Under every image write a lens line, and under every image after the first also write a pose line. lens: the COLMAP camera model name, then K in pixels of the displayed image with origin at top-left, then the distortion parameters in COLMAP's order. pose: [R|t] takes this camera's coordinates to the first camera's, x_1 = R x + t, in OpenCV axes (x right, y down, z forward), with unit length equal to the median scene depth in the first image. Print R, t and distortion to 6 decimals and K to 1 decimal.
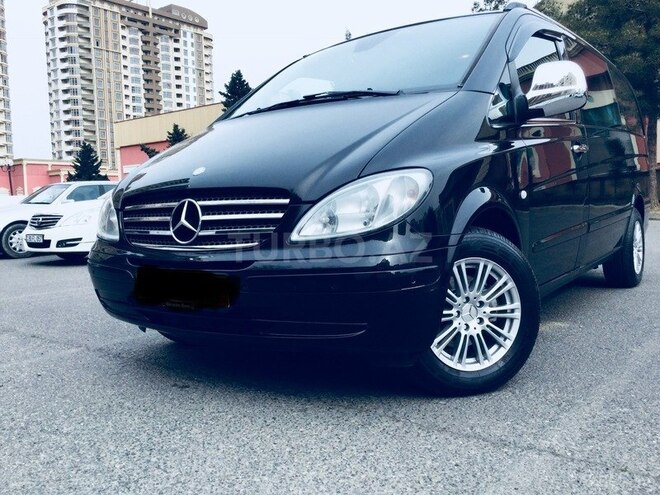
lens RADIAL K [[600.4, 0, 338.1], [0, 600.4, 236.3], [0, 0, 1]] dist [0.075458, -0.136321]
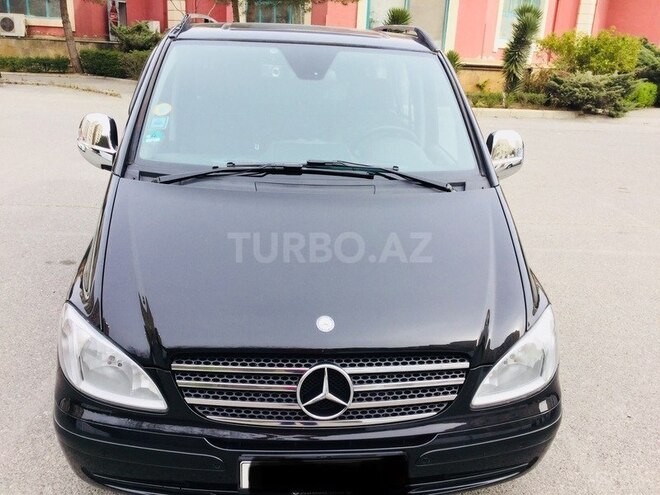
lens RADIAL K [[593.4, 0, 325.6], [0, 593.4, 250.2], [0, 0, 1]] dist [0.104919, -0.167062]
pose [[0.758158, -0.136314, 0.637663, -0.713608], [-0.039164, 0.966621, 0.253199, -0.398408], [-0.650893, -0.216939, 0.727513, 0.445074]]
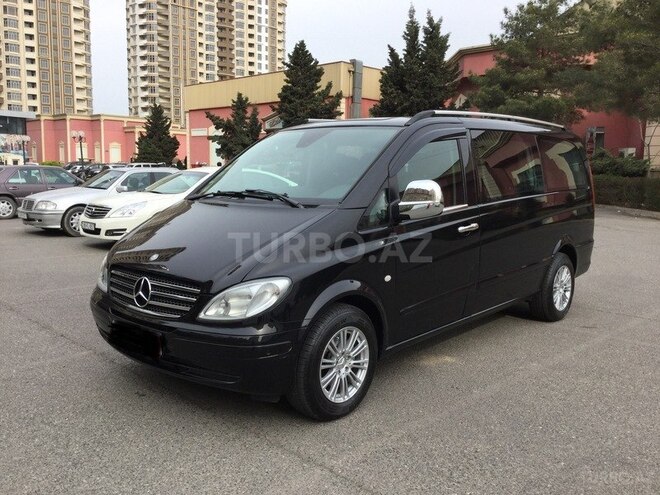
lens RADIAL K [[595.8, 0, 331.6], [0, 595.8, 243.2], [0, 0, 1]] dist [0.143178, -0.312755]
pose [[0.991994, 0.062610, -0.109673, 0.366818], [-0.054955, 0.995926, 0.071489, -0.269142], [0.113702, -0.064889, 0.991394, -0.416502]]
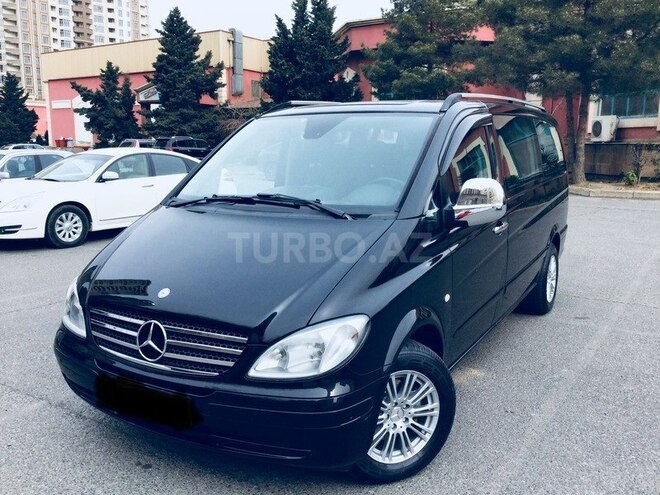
lens RADIAL K [[600.4, 0, 338.1], [0, 600.4, 236.3], [0, 0, 1]] dist [0.075458, -0.136321]
pose [[0.994764, 0.019877, 0.100245, -0.023195], [-0.029523, 0.994974, 0.095686, -0.326602], [-0.097839, -0.098144, 0.990351, -0.128156]]
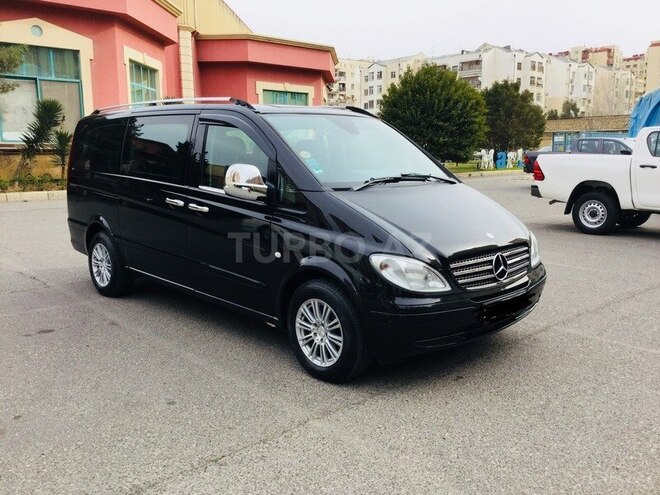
lens RADIAL K [[595.8, 0, 331.6], [0, 595.8, 243.2], [0, 0, 1]] dist [0.143178, -0.312755]
pose [[0.182055, -0.119587, 0.975989, -1.902799], [0.053065, 0.992325, 0.111690, -0.292175], [-0.981855, 0.031457, 0.187004, 1.110901]]
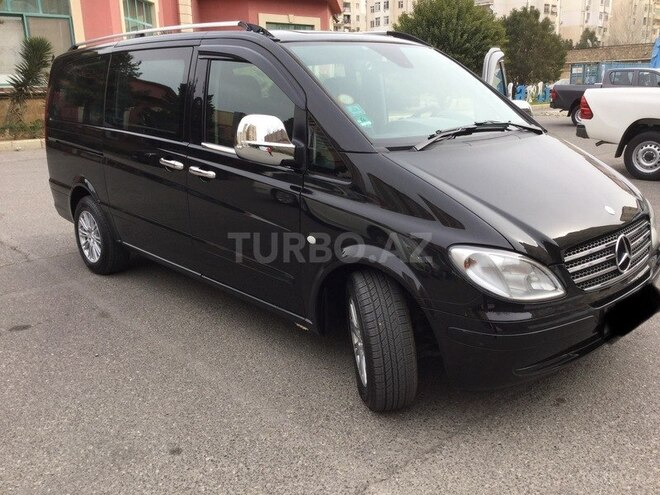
lens RADIAL K [[597.2, 0, 330.0], [0, 597.2, 247.5], [0, 0, 1]] dist [0.099753, -0.177933]
pose [[0.192289, -0.225680, 0.955036, -1.472564], [0.071492, 0.973833, 0.215727, -0.328633], [-0.978731, 0.026796, 0.203392, 1.286735]]
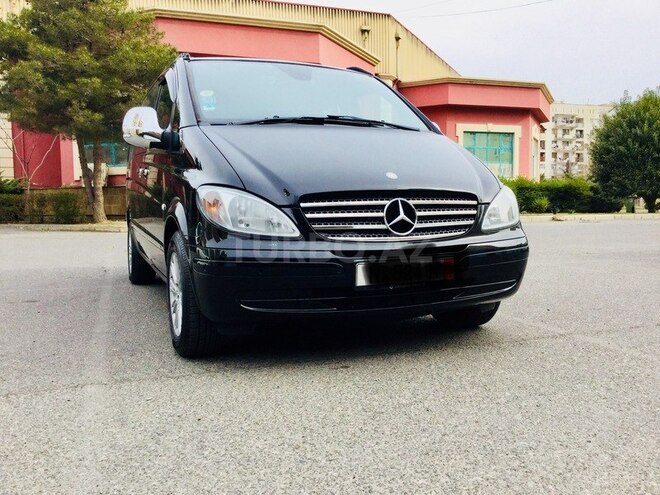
lens RADIAL K [[595.8, 0, 331.6], [0, 595.8, 243.2], [0, 0, 1]] dist [0.143178, -0.312755]
pose [[0.533725, -0.024975, 0.845289, -1.304626], [0.041069, 0.999150, 0.003589, 0.018436], [-0.844660, 0.032800, 0.534297, 0.461008]]
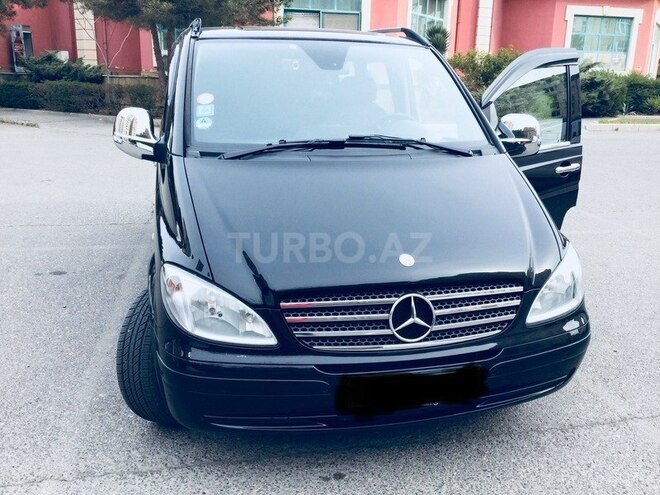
lens RADIAL K [[593.4, 0, 325.6], [0, 593.4, 250.2], [0, 0, 1]] dist [0.104919, -0.167062]
pose [[0.656656, -0.159703, 0.737088, -0.979384], [0.000018, 0.977326, 0.211739, -0.314930], [-0.754190, -0.139026, 0.641770, 0.503755]]
